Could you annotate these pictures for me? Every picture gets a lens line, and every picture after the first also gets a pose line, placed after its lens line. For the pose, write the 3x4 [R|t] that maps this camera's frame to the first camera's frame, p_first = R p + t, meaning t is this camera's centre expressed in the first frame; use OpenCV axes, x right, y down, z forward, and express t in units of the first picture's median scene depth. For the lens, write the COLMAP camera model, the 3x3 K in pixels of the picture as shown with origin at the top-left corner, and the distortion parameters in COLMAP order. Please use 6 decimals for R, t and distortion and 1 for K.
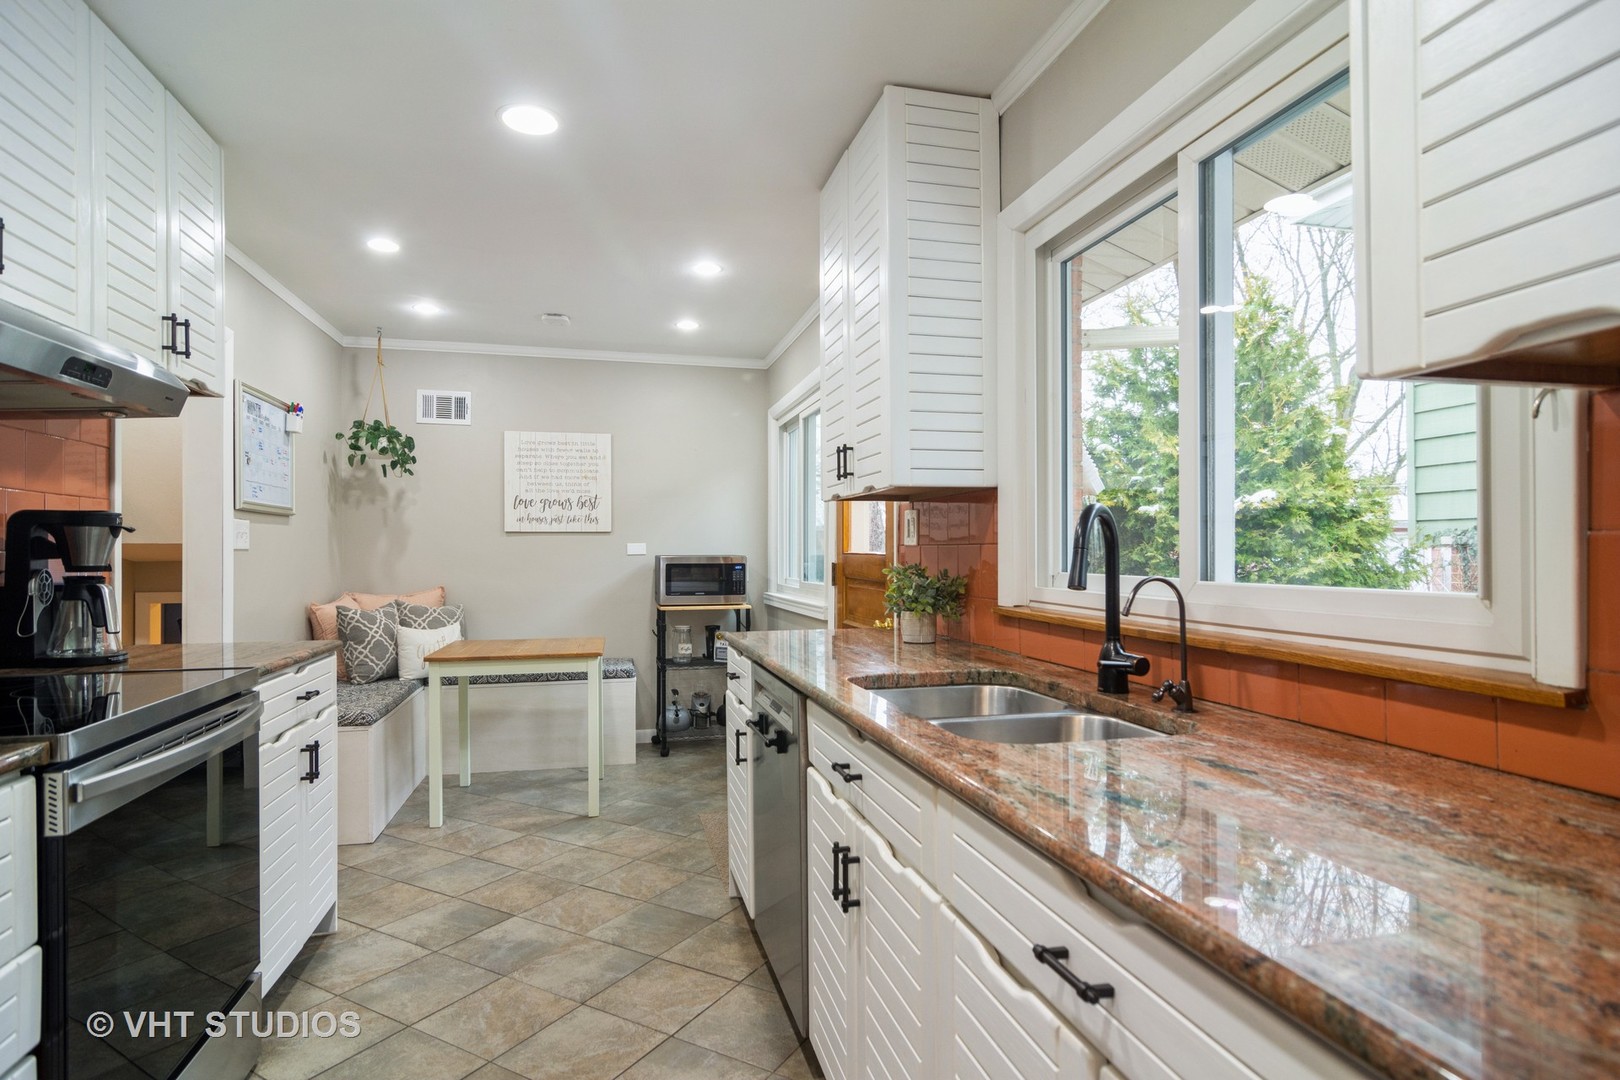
lens RADIAL K [[836.4, 0, 803.6], [0, 836.4, 545.8], [0, 0, 1]] dist [-0.001492, 0.000030]
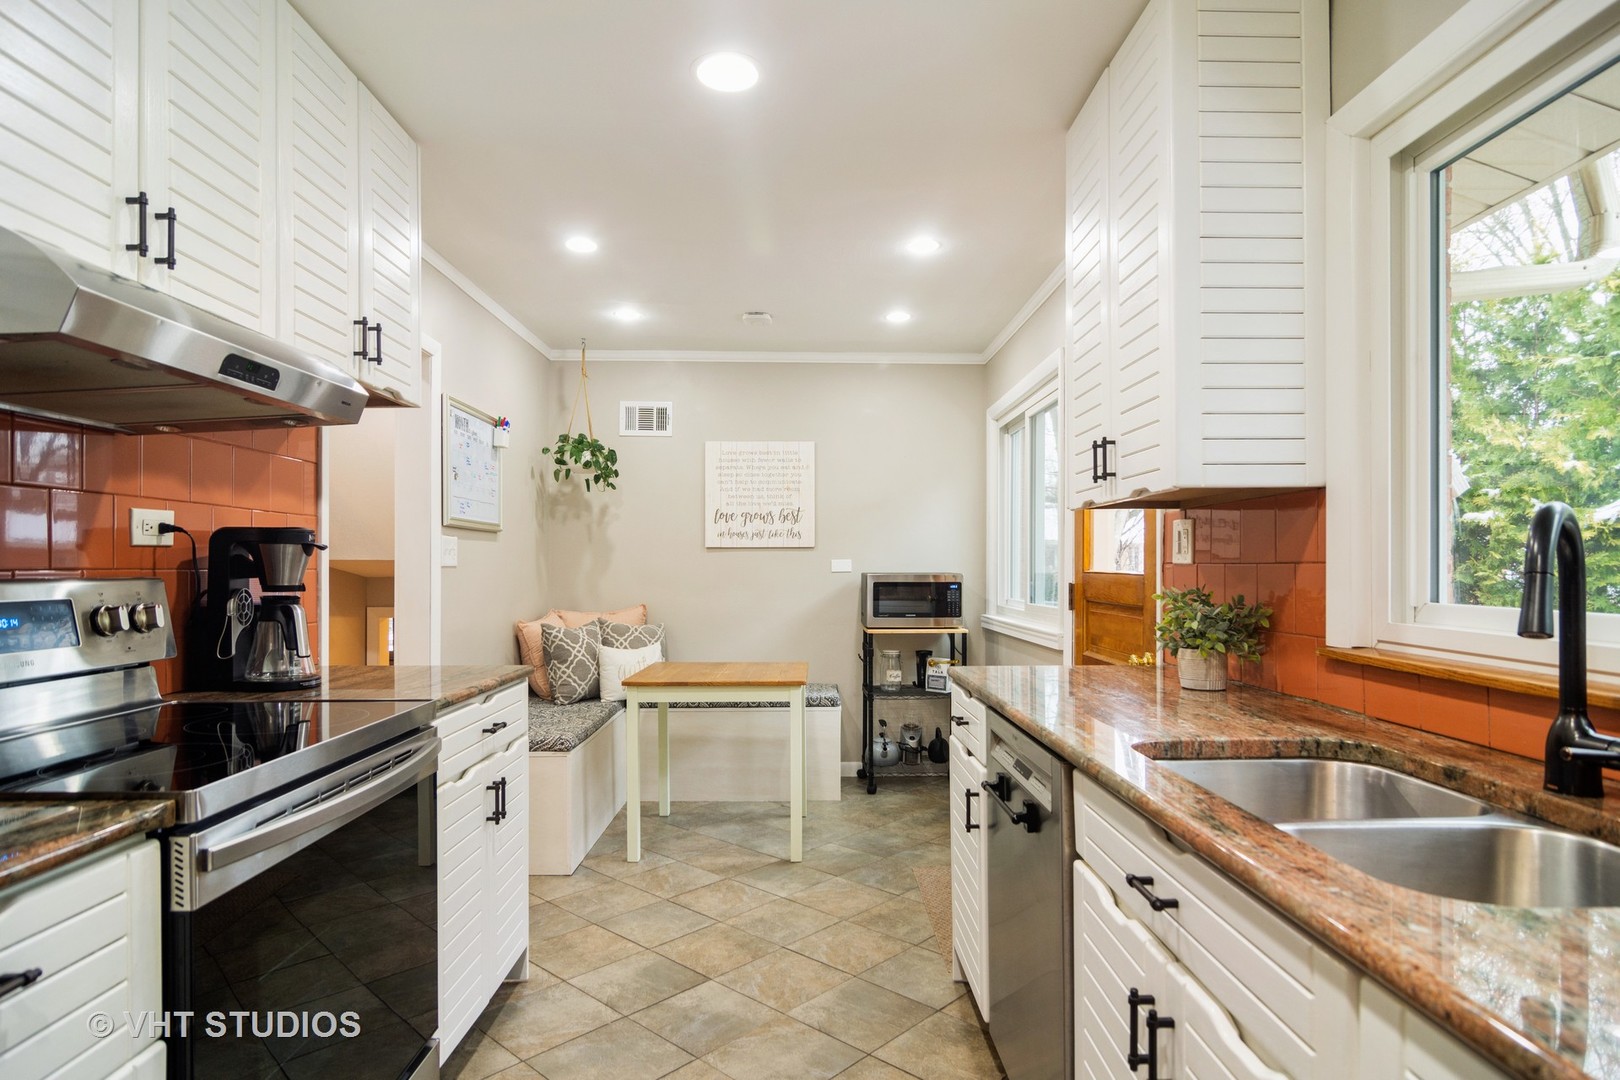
lens RADIAL K [[865.6, 0, 820.9], [0, 865.6, 553.2], [0, 0, 1]] dist [0.000342, 0.000215]
pose [[0.976774, -0.001186, -0.214268, -0.021722], [-0.000633, 0.999964, -0.008419, -0.002219], [0.214270, 0.008359, 0.976739, 0.079653]]
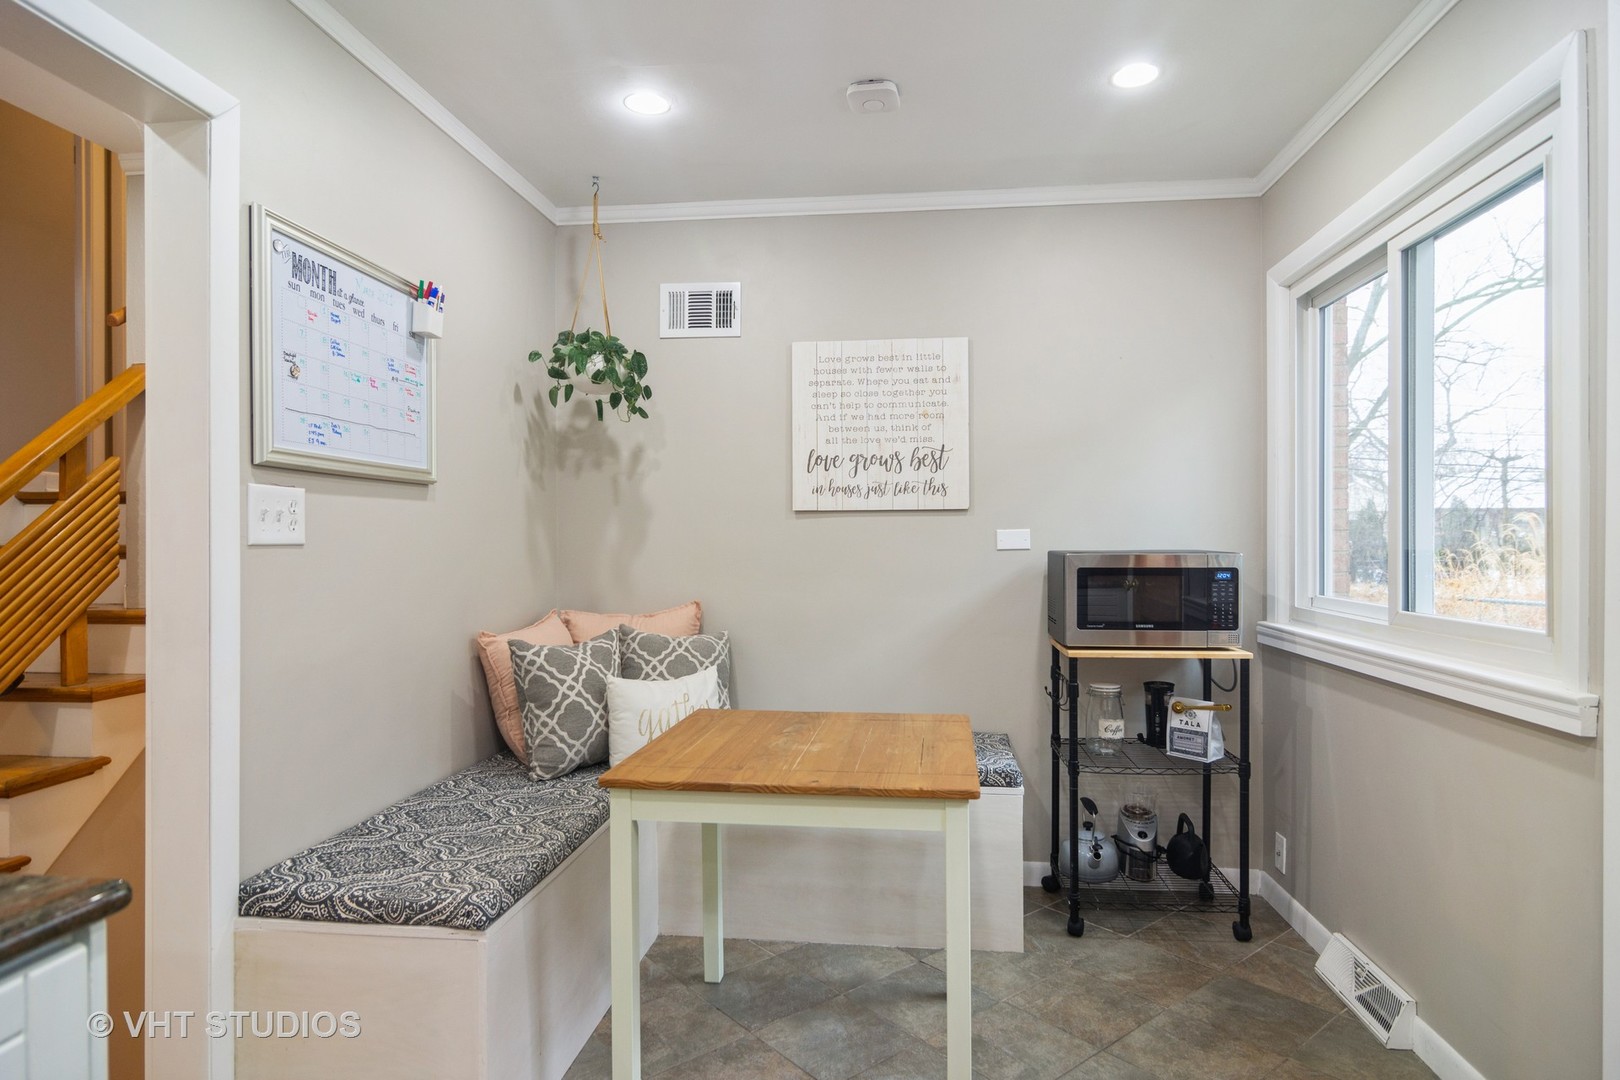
lens RADIAL K [[884.3, 0, 810.0], [0, 884.3, 540.0], [0, 0, 1]] dist [0.000263, -0.000011]
pose [[0.933613, -0.000807, -0.358281, -0.145319], [0.003766, 0.999964, 0.007563, -0.000927], [0.358262, -0.008410, 0.933583, 0.502378]]
